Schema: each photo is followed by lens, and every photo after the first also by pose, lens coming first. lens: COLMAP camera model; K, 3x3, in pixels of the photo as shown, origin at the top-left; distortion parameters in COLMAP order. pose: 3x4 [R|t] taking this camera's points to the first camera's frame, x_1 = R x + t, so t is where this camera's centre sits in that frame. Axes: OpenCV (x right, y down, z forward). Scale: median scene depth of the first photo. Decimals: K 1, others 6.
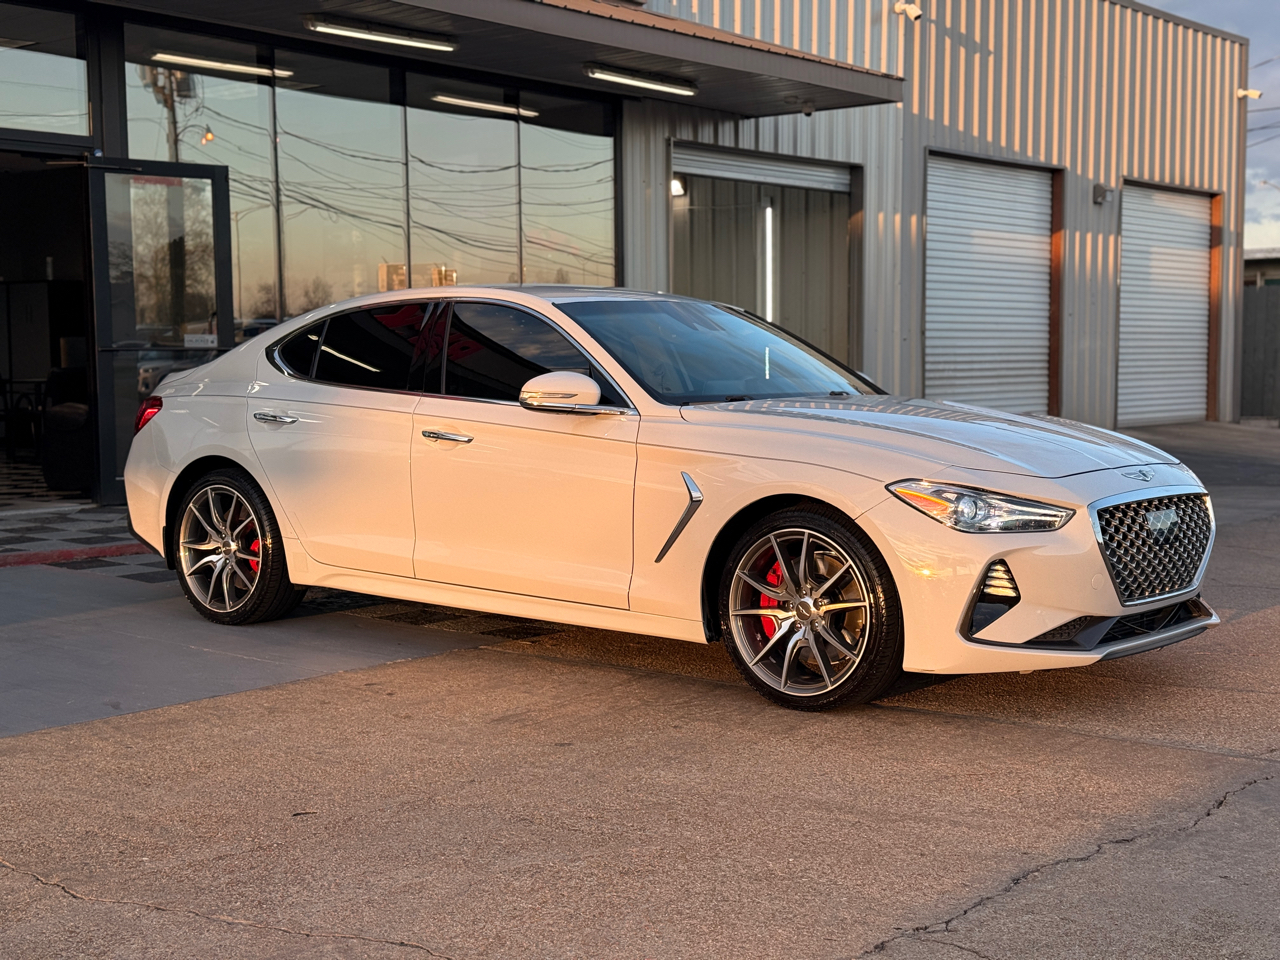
lens RADIAL K [[1753.5, 0, 640.0], [0, 1753.5, 480.0], [0, 0, 1]] dist [0.196339, -0.404043]
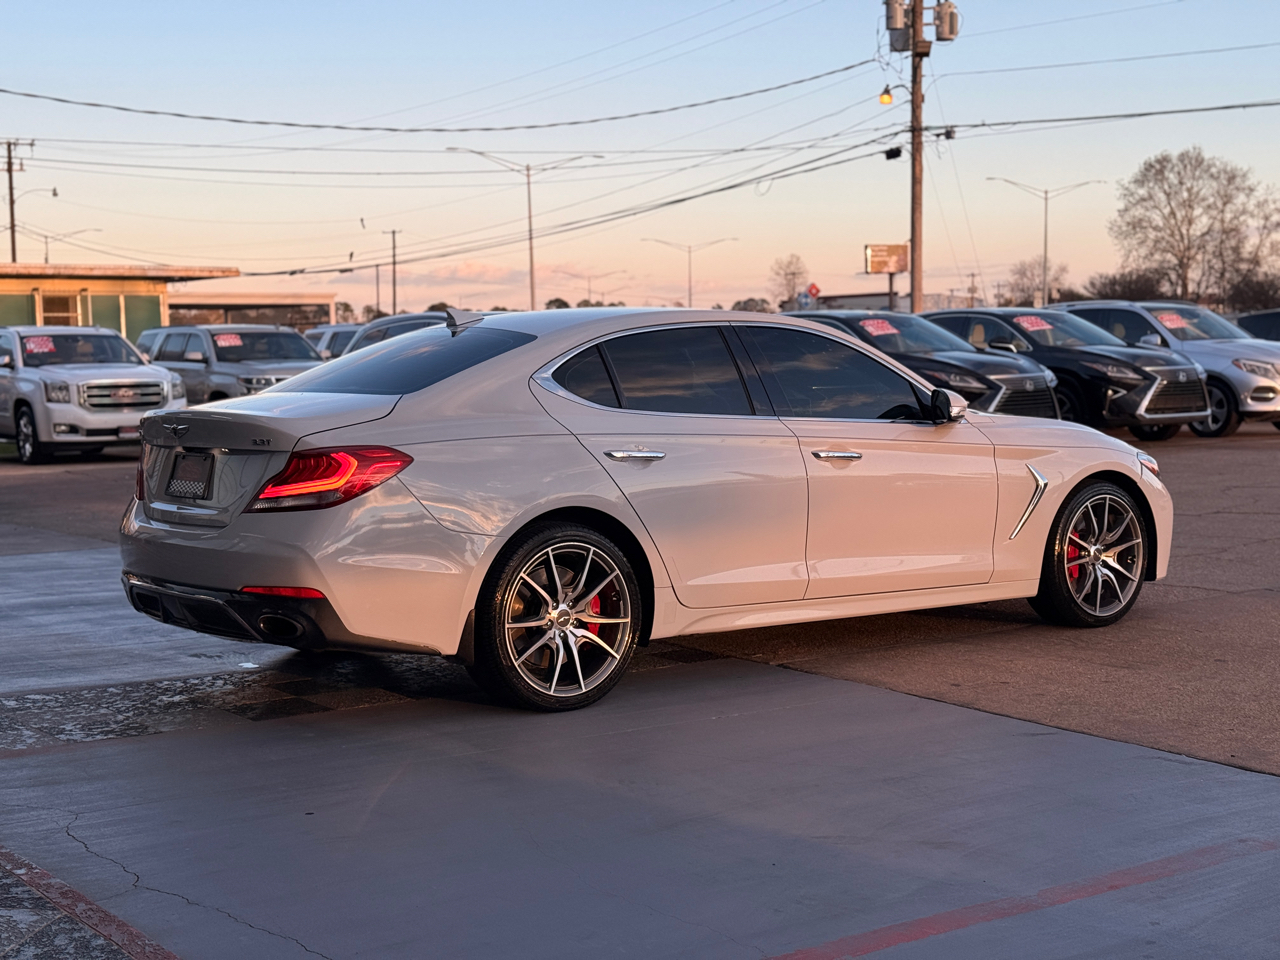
lens RADIAL K [[1753.5, 0, 640.0], [0, 1753.5, 480.0], [0, 0, 1]] dist [0.196339, -0.404043]
pose [[0.236036, -0.067957, 0.969365, -0.519240], [0.085125, 0.995163, 0.049038, -0.032199], [-0.968009, 0.070942, 0.240679, 0.391420]]
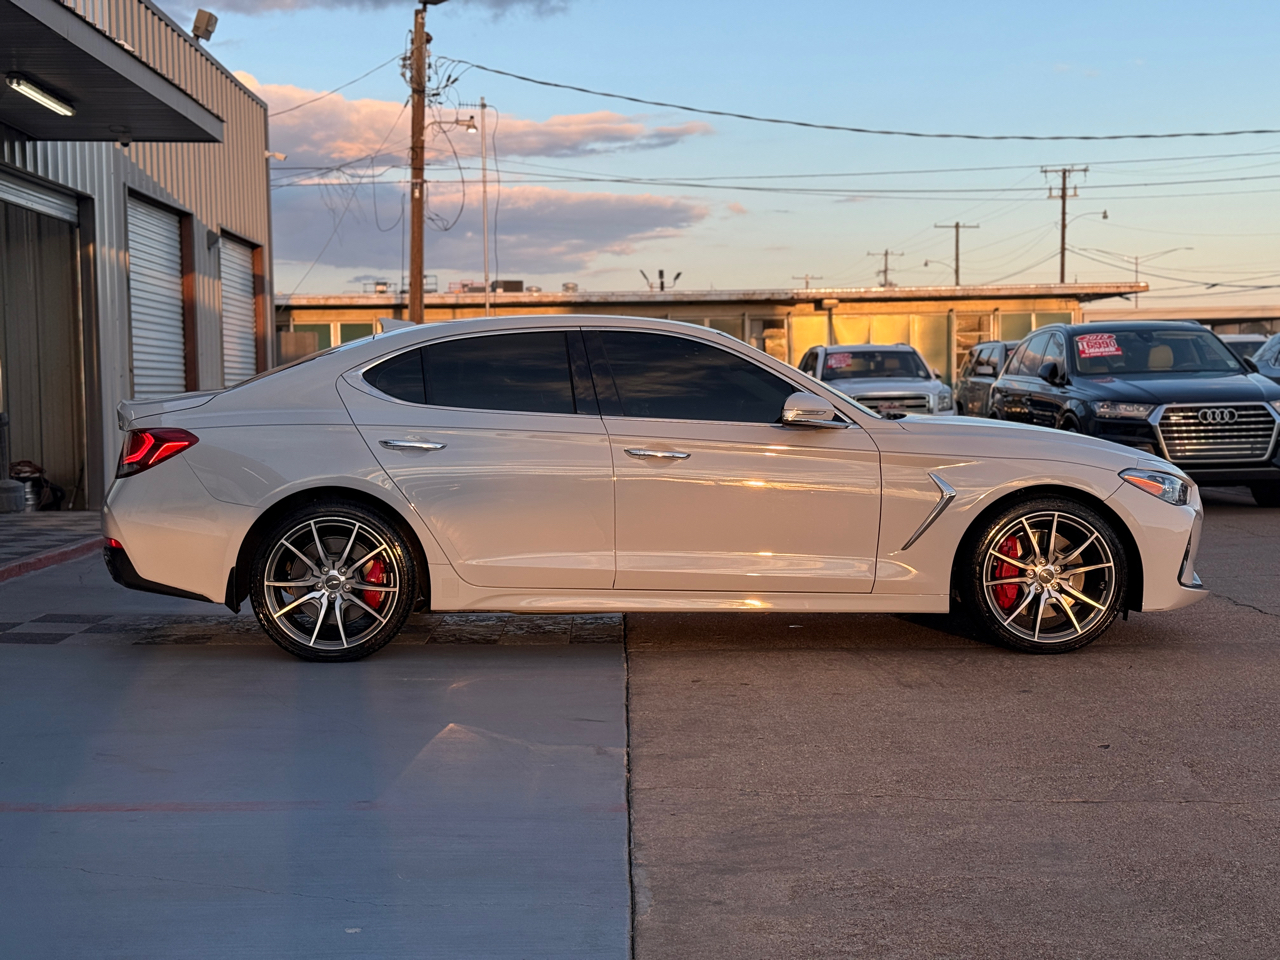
lens RADIAL K [[1753.5, 0, 640.0], [0, 1753.5, 480.0], [0, 0, 1]] dist [0.196339, -0.404043]
pose [[0.754374, -0.037096, 0.655396, -0.374884], [0.053709, 0.998543, -0.005301, -0.001597], [-0.654244, 0.039199, 0.755267, 0.086202]]
